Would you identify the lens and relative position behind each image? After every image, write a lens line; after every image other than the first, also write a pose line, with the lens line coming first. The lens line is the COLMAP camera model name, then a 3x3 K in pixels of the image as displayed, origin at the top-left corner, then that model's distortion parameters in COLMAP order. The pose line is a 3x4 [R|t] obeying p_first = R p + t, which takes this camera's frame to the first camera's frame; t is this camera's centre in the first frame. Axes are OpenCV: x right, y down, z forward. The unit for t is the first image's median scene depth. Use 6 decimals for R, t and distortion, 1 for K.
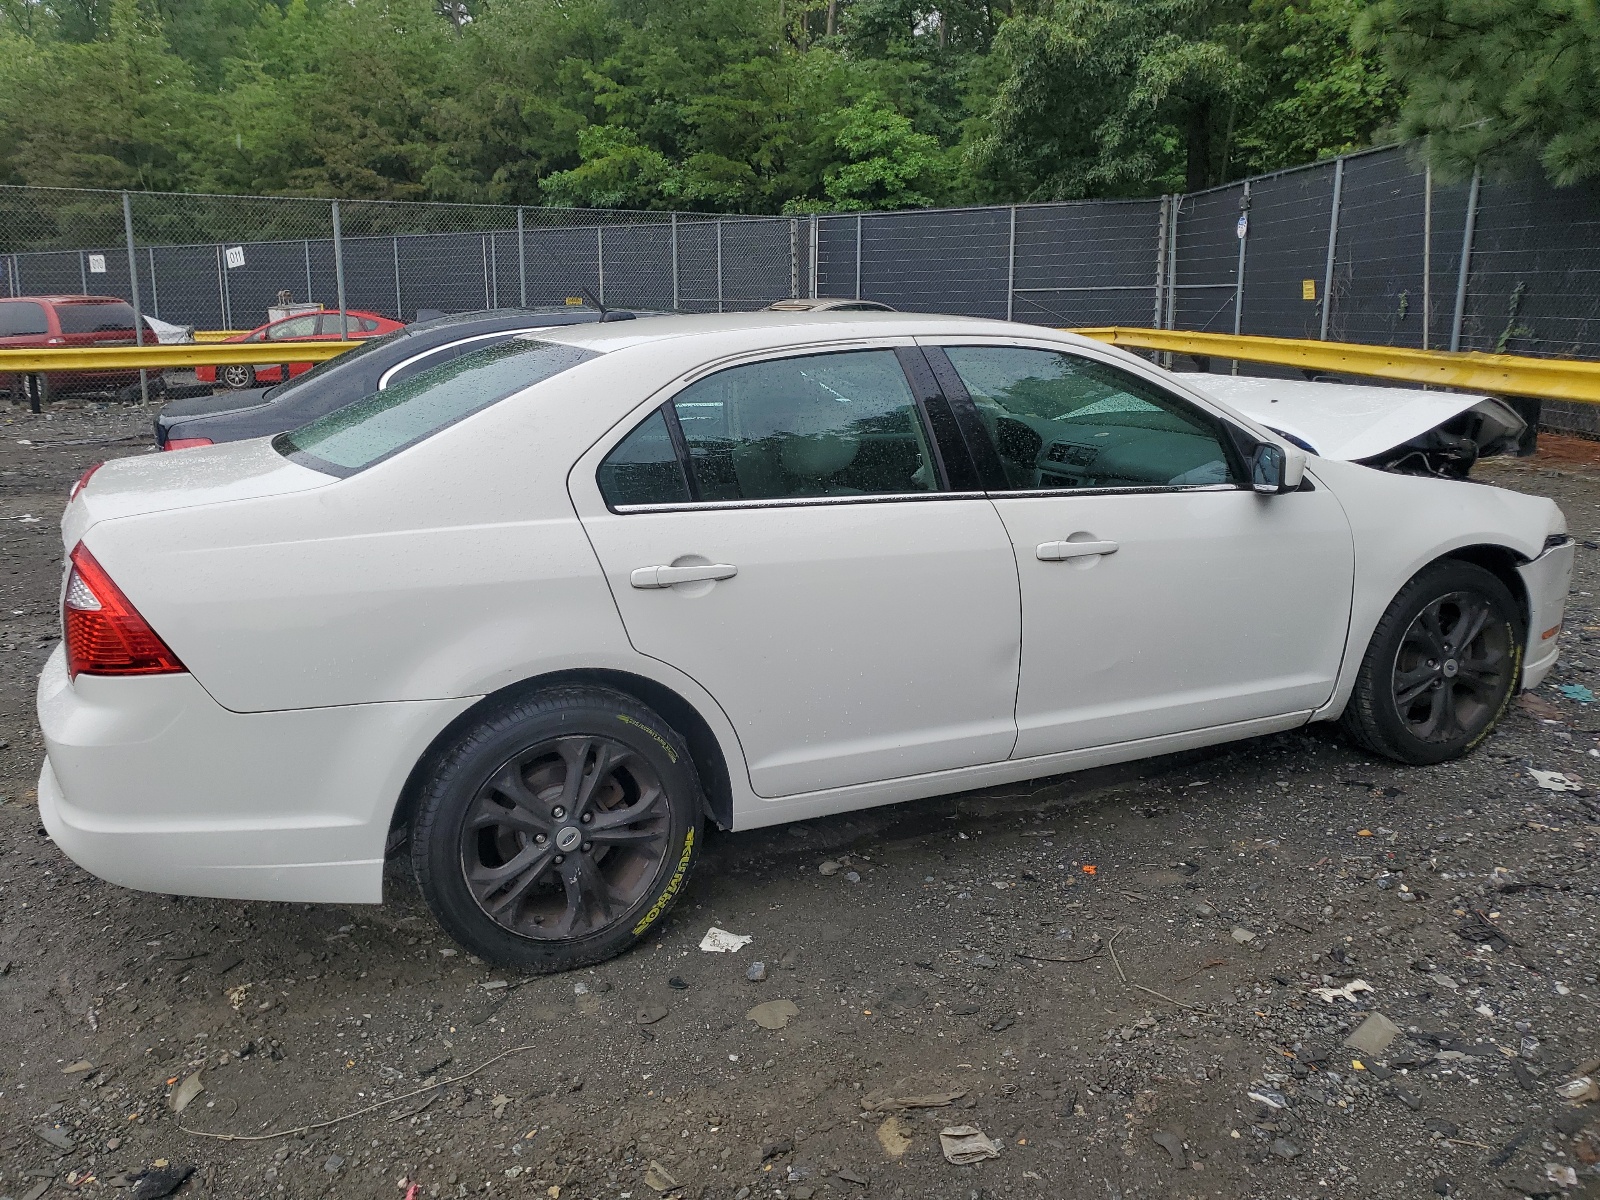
lens RADIAL K [[1191.8, 0, 799.5], [0, 1191.8, 529.7], [0, 0, 1]] dist [0.014213, 0.006963]
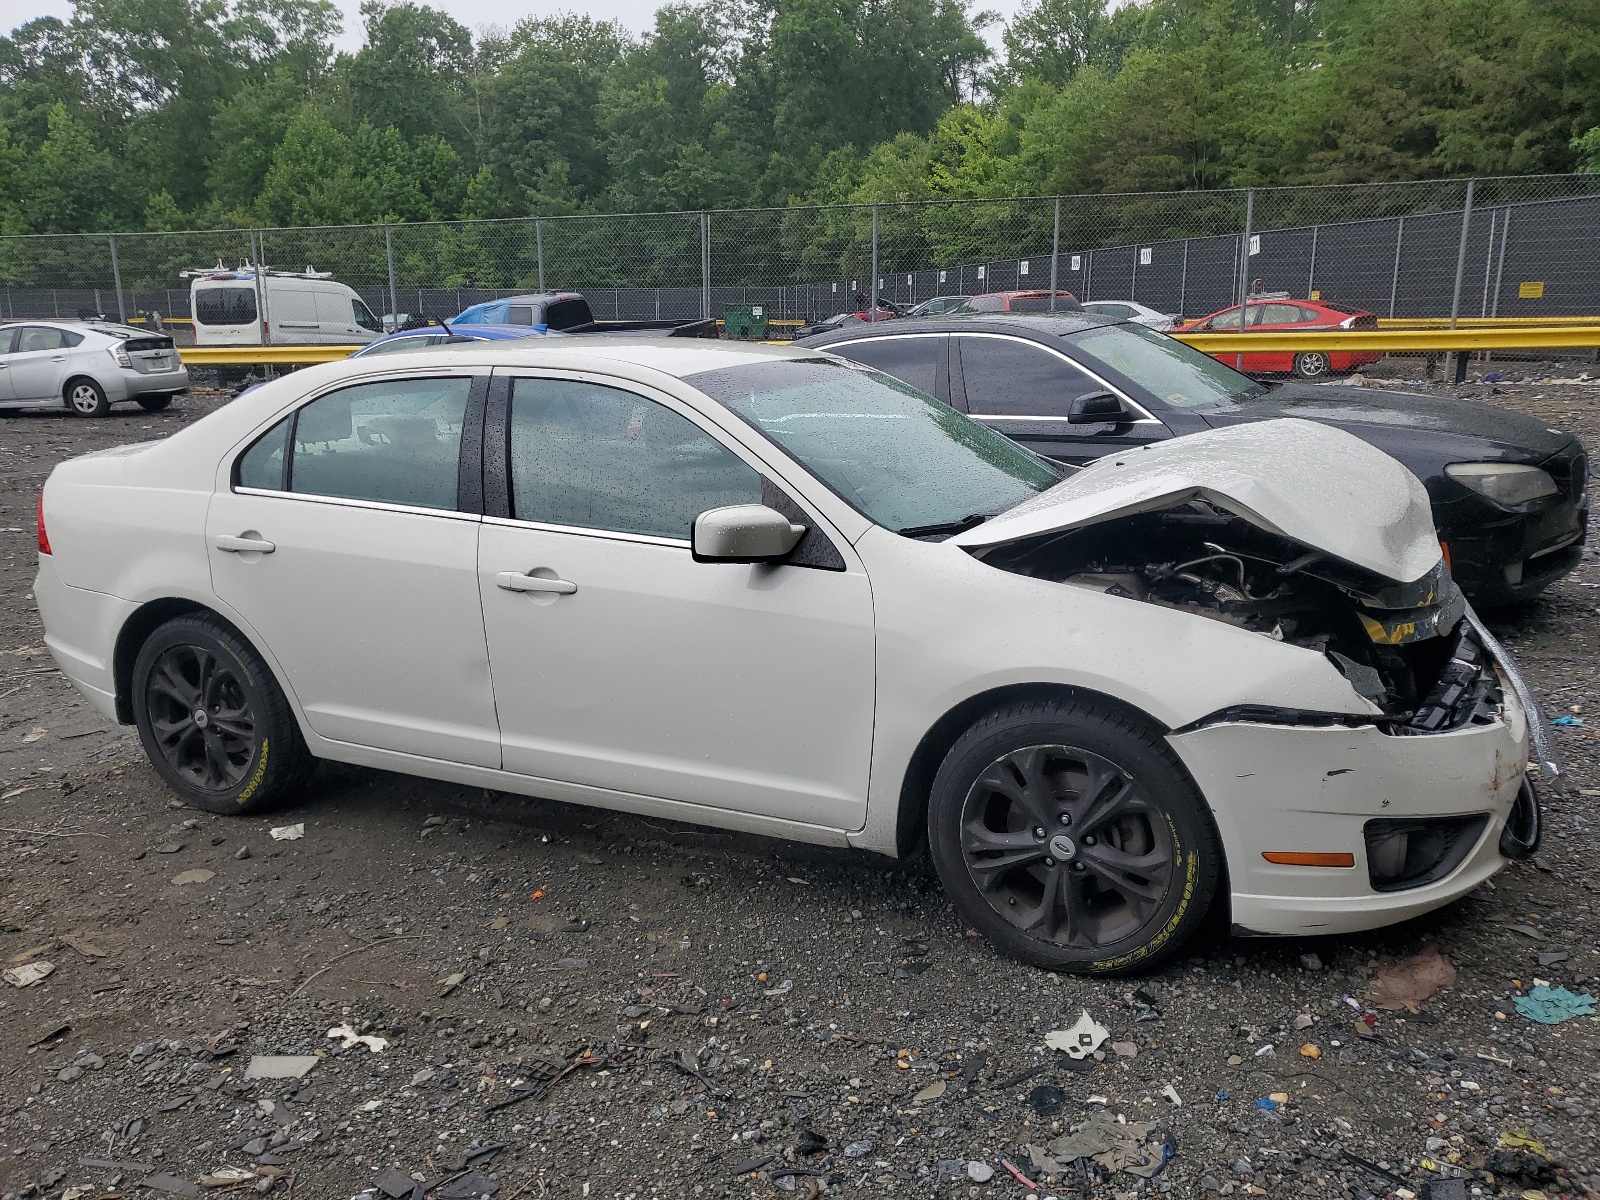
lens RADIAL K [[1215.4, 0, 871.9], [0, 1215.4, 603.1], [0, 0, 1]] dist [0.003686, 0.031443]
pose [[0.688756, 0.173952, -0.703816, 0.976212], [-0.126400, 0.984733, 0.119686, -0.107700], [0.713890, 0.006528, 0.700228, 0.404155]]
